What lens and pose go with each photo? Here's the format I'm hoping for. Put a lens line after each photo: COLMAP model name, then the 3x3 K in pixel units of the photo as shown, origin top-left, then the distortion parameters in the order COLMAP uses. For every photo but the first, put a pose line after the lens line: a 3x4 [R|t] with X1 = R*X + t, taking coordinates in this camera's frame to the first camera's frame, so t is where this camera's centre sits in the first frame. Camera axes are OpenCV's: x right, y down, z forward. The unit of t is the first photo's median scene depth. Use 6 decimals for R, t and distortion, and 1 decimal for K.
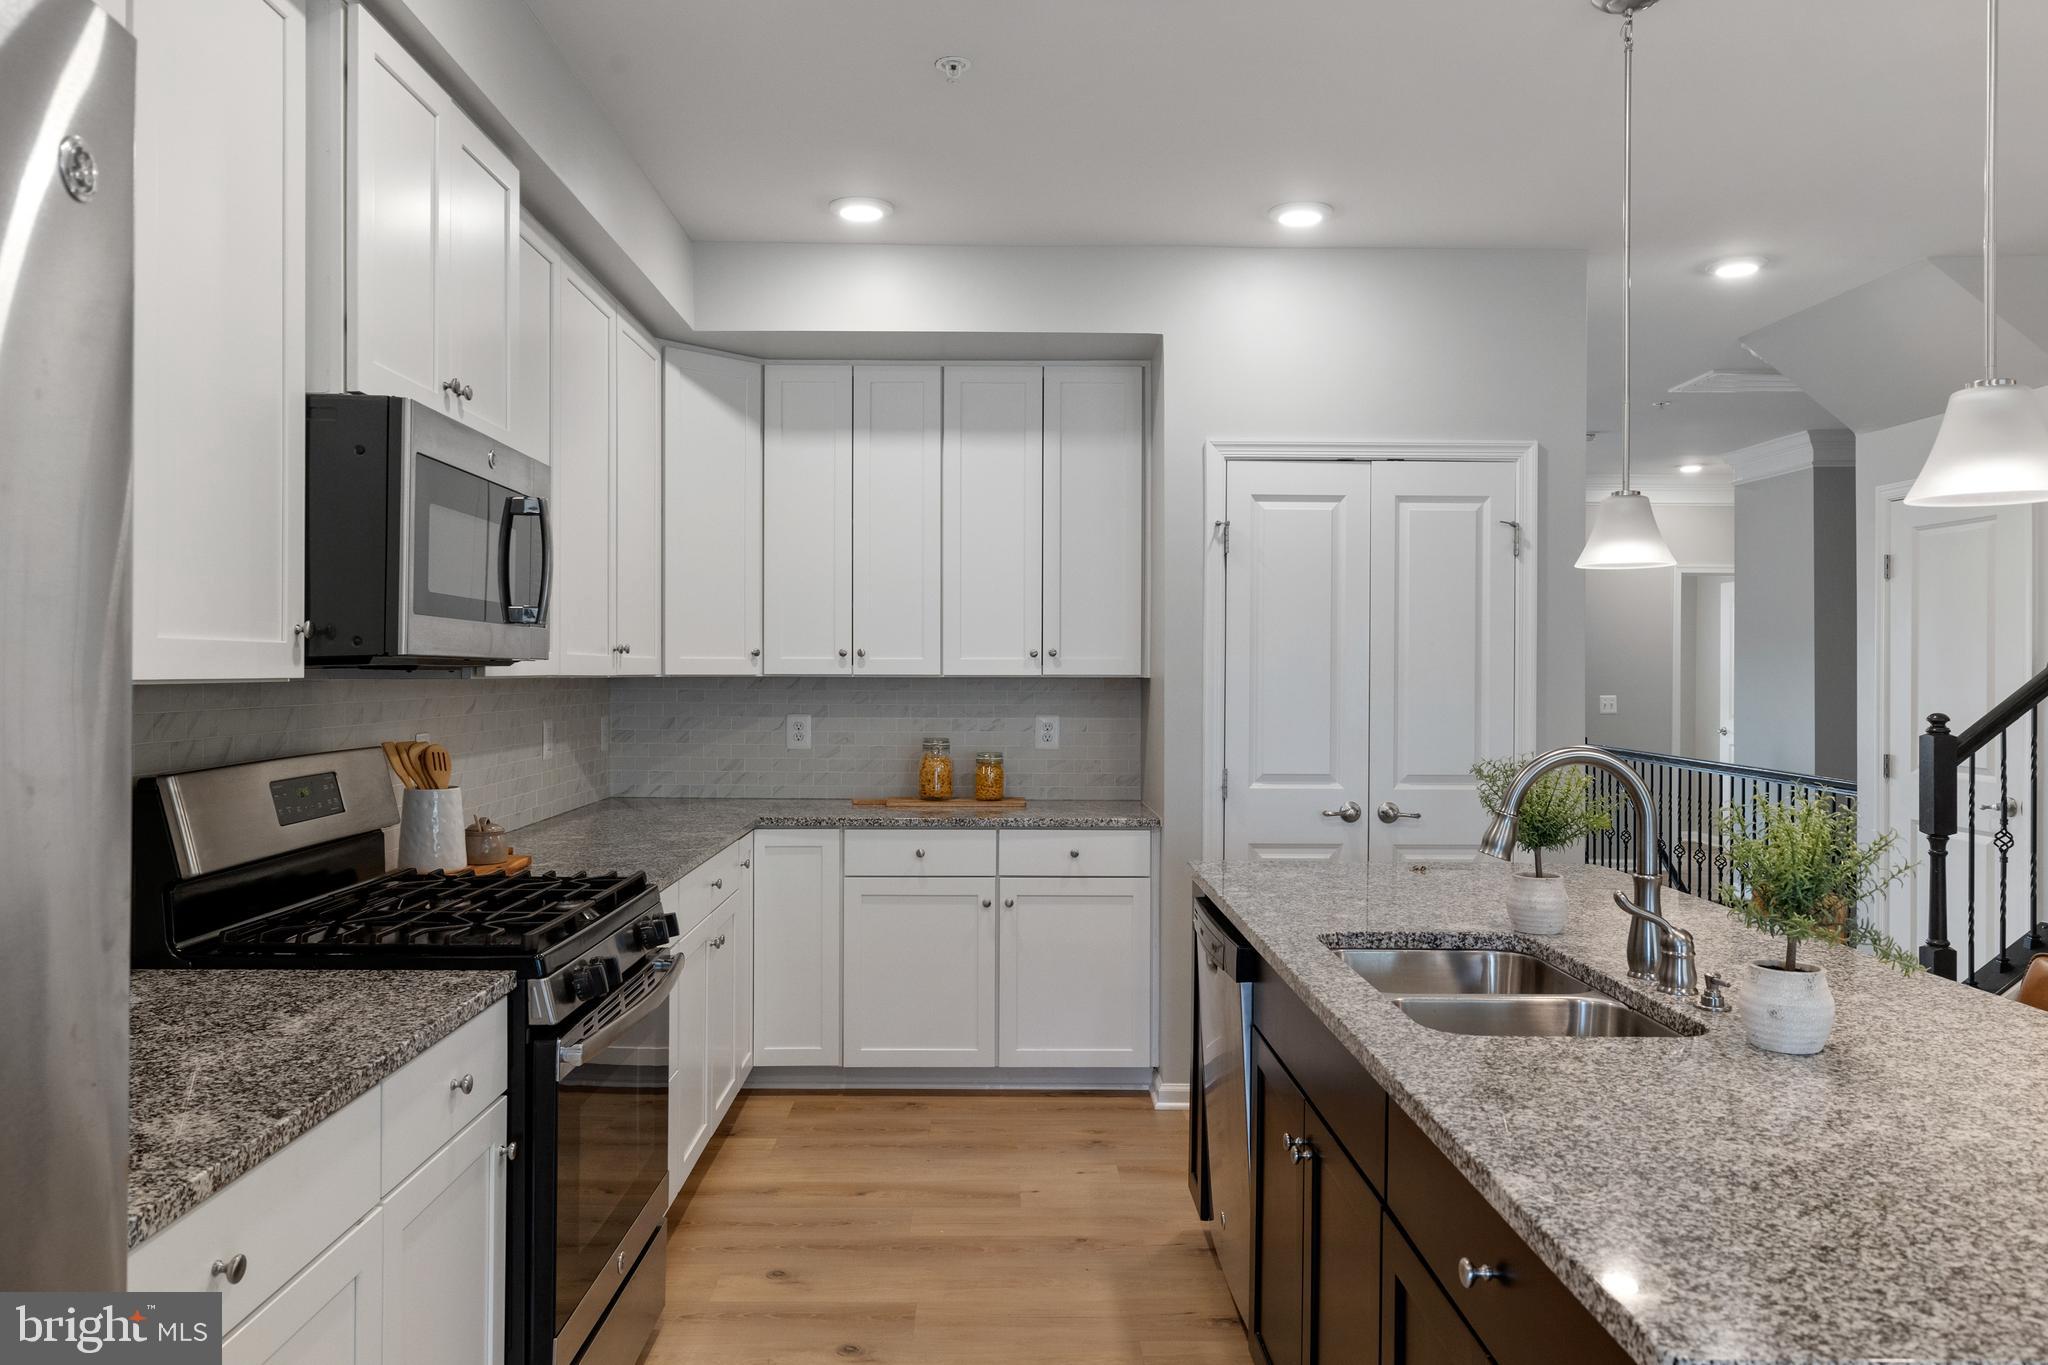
lens RADIAL K [[1415.0, 0, 1012.1], [0, 1415.0, 672.0], [0, 0, 1]] dist [-0.007402, -0.004848]
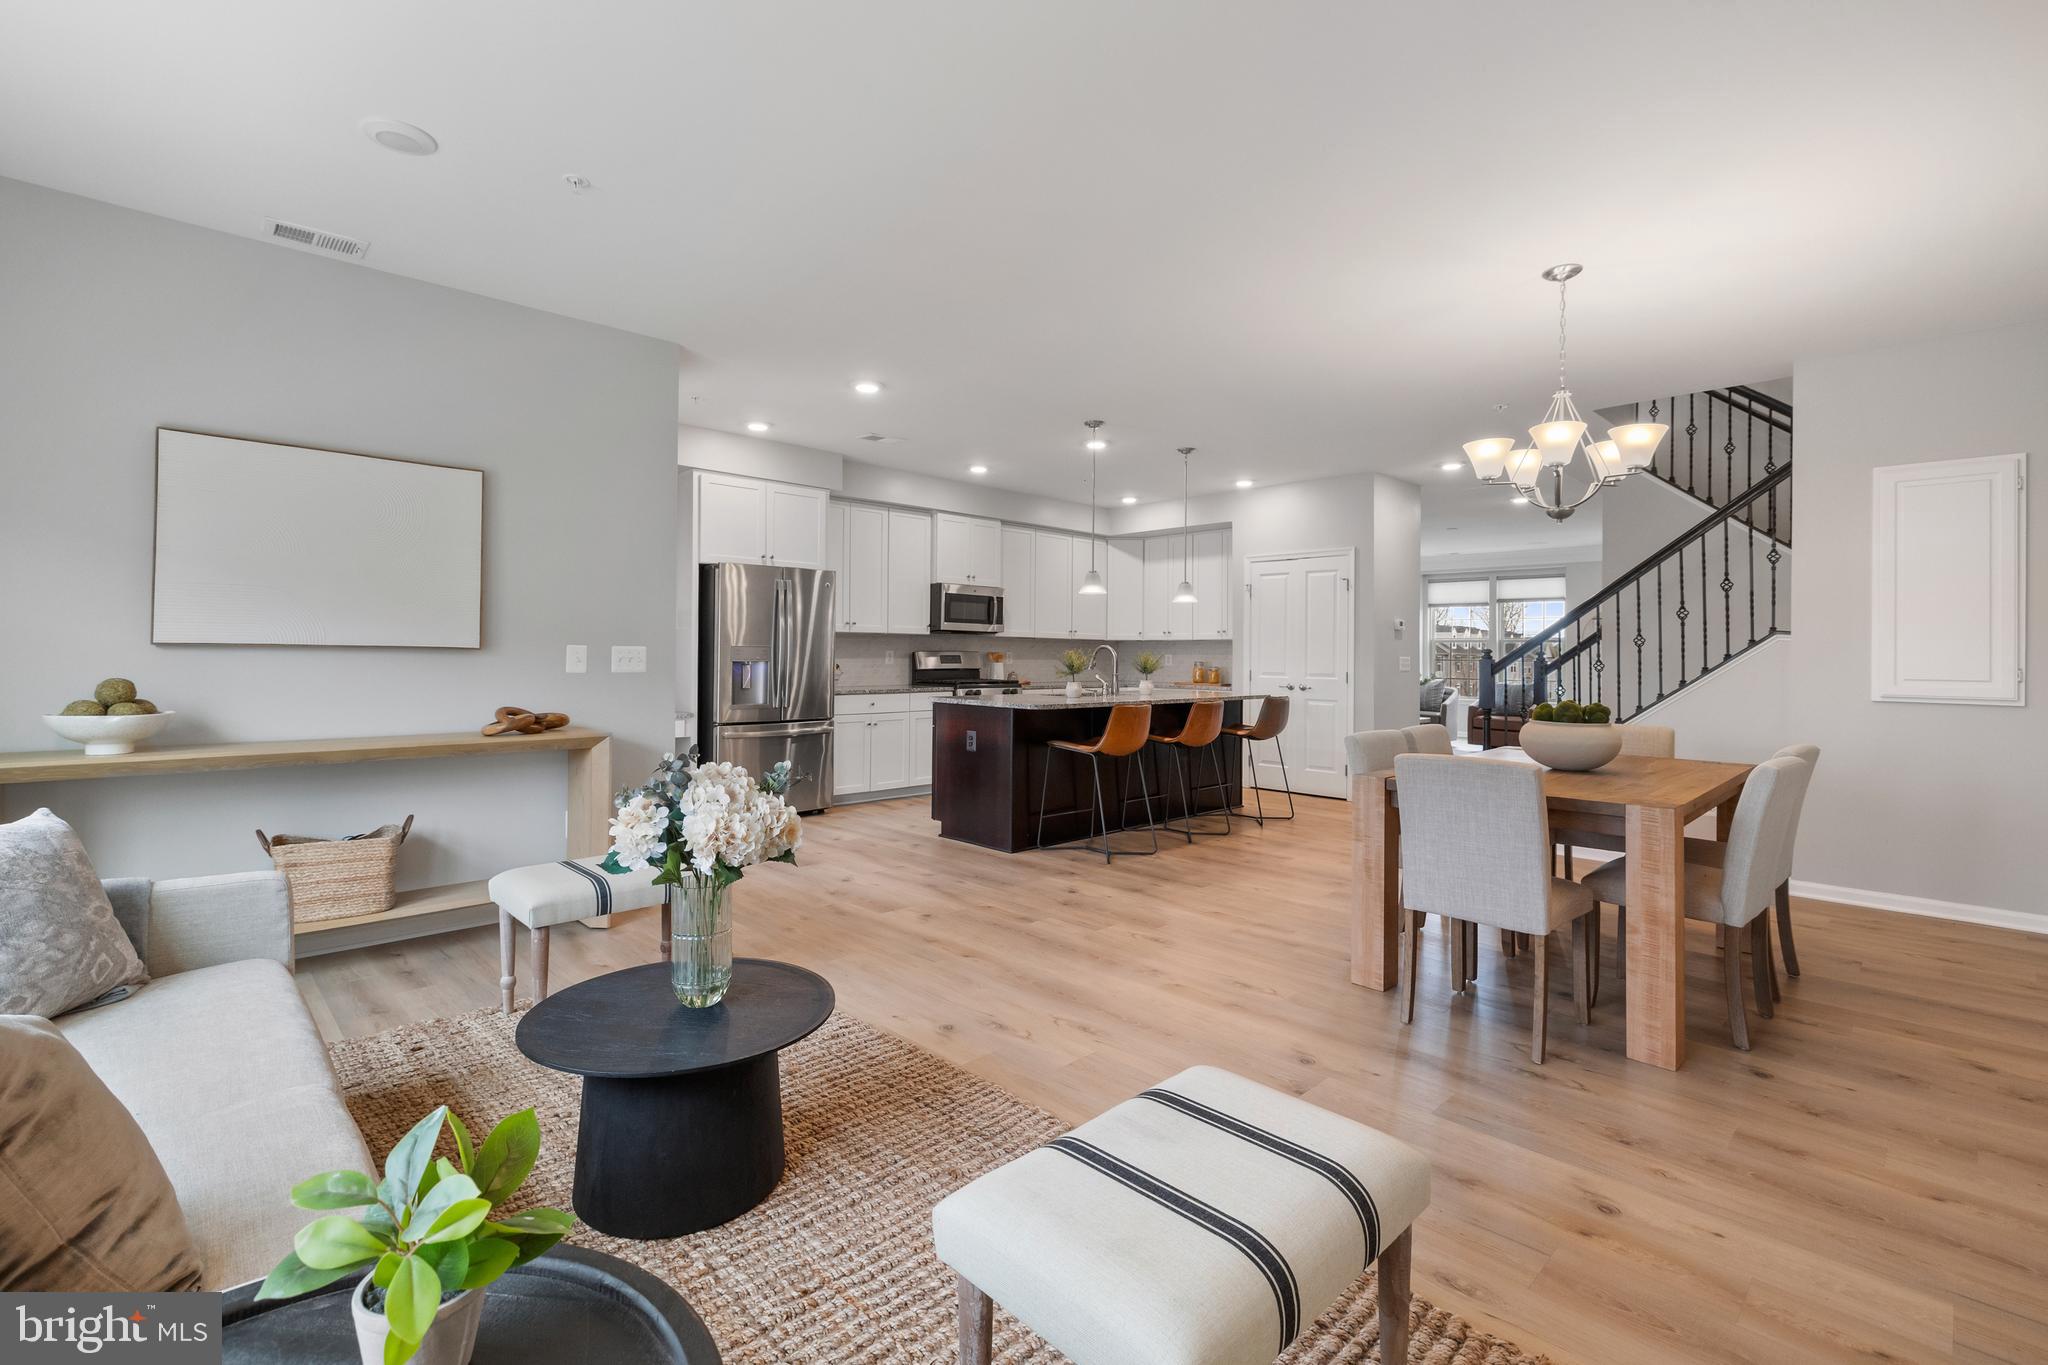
lens RADIAL K [[883.7, 0, 1026.9], [0, 883.7, 657.4], [0, 0, 1]] dist [0.003842, 0.000432]
pose [[0.697559, 0.004941, -0.716510, 1.122120], [-0.008533, 0.999963, -0.001412, 0.049341], [0.716476, 0.007099, 0.697575, -0.580016]]
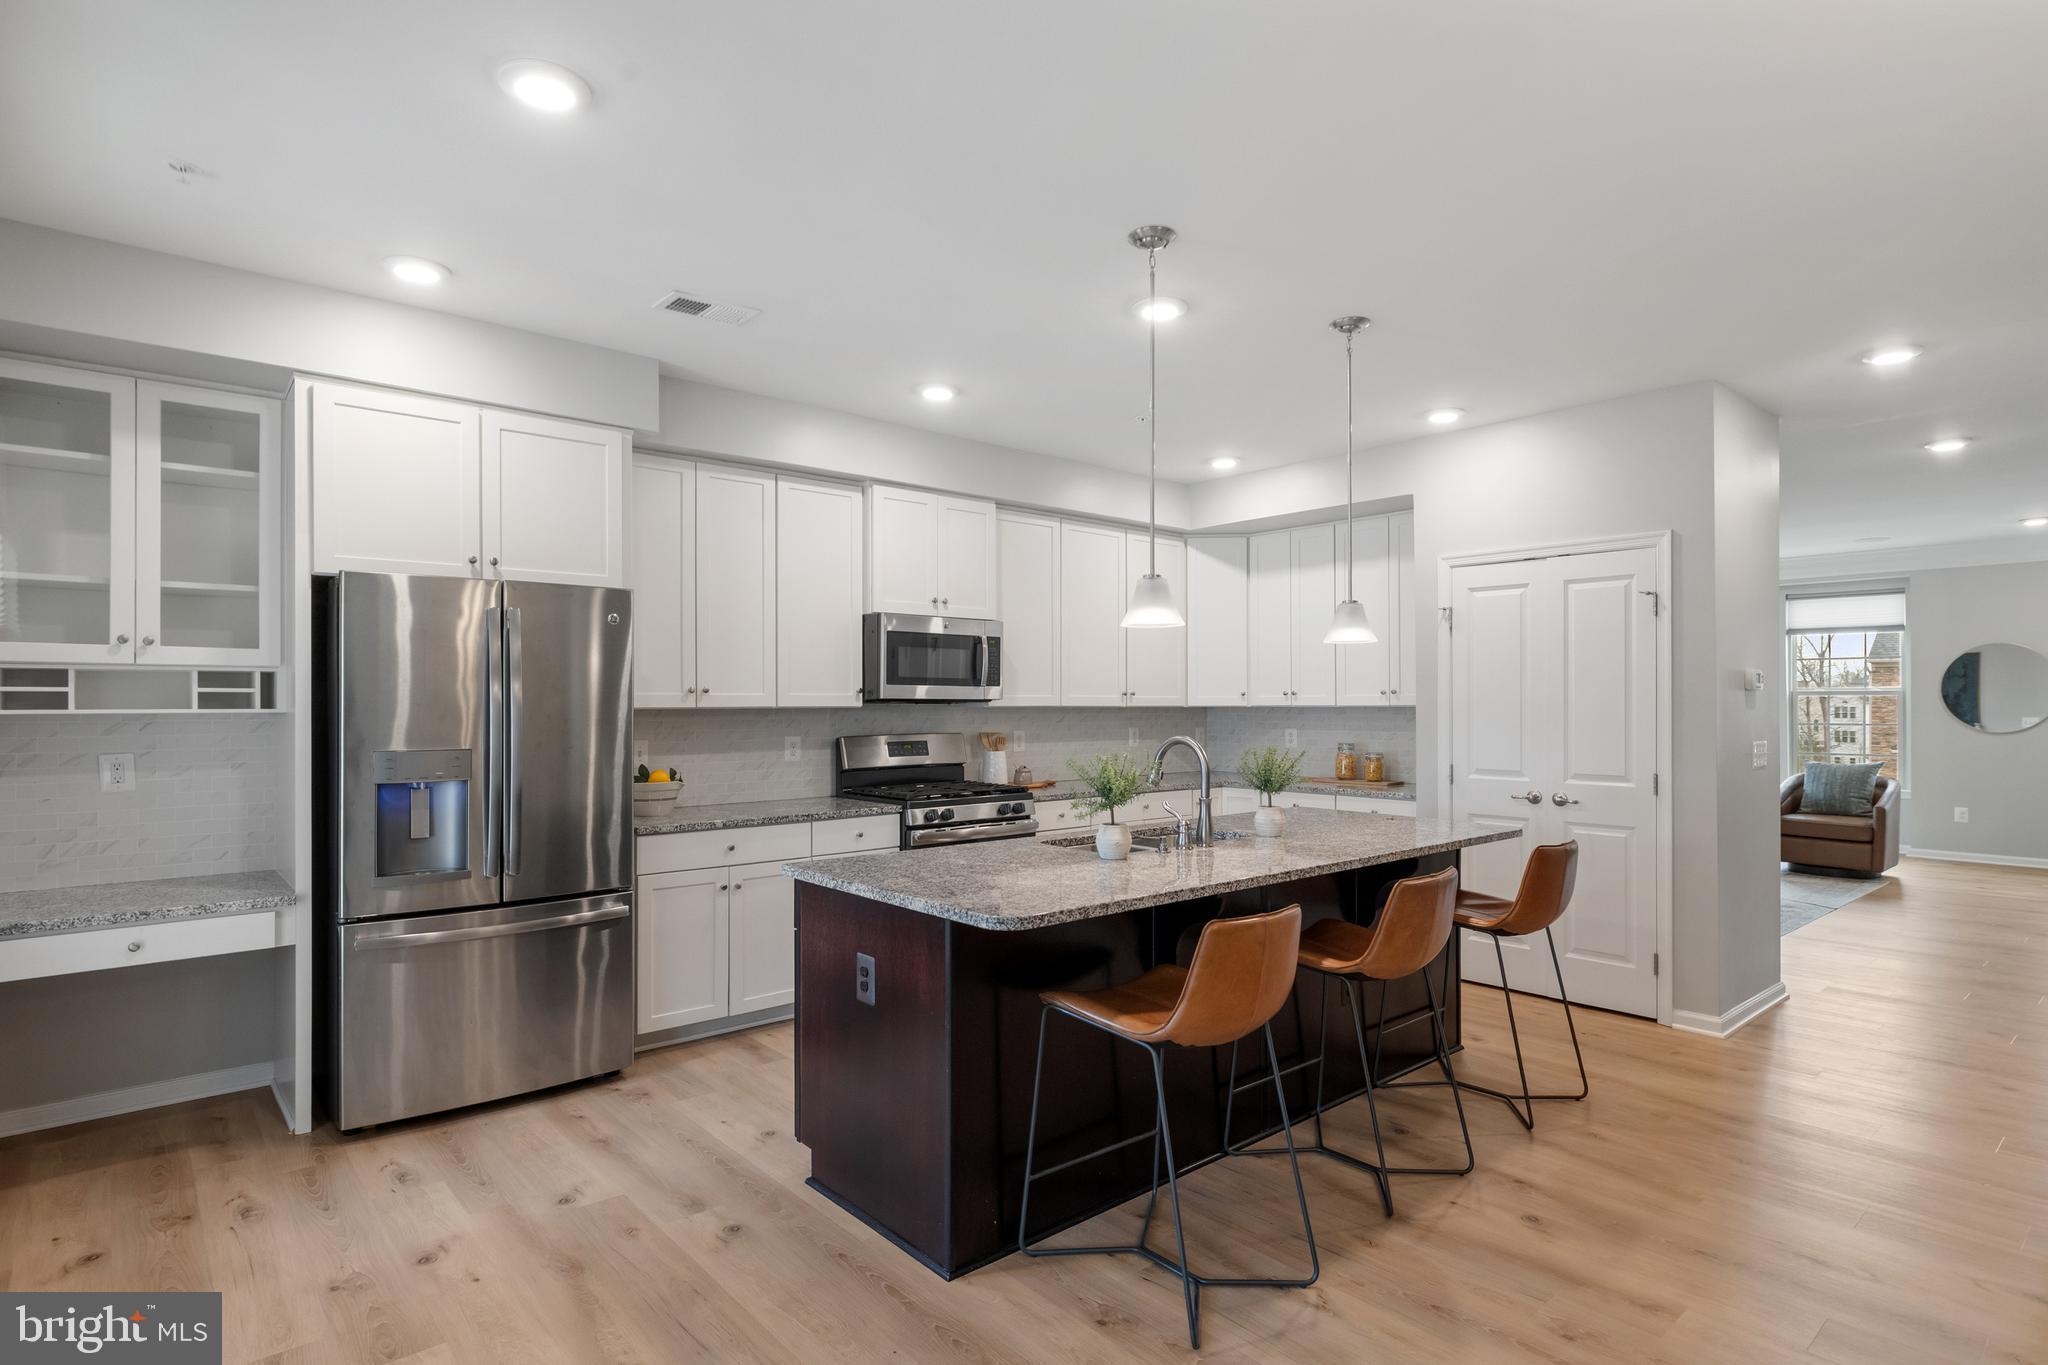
lens RADIAL K [[1041.3, 0, 1039.1], [0, 1041.3, 706.1], [0, 0, 1]] dist [-0.000723, -0.000828]
pose [[0.660172, -0.002435, -0.751111, 0.716373], [0.001802, 0.999997, -0.001658, 0.004955], [0.751113, -0.000259, 0.660174, -0.106536]]
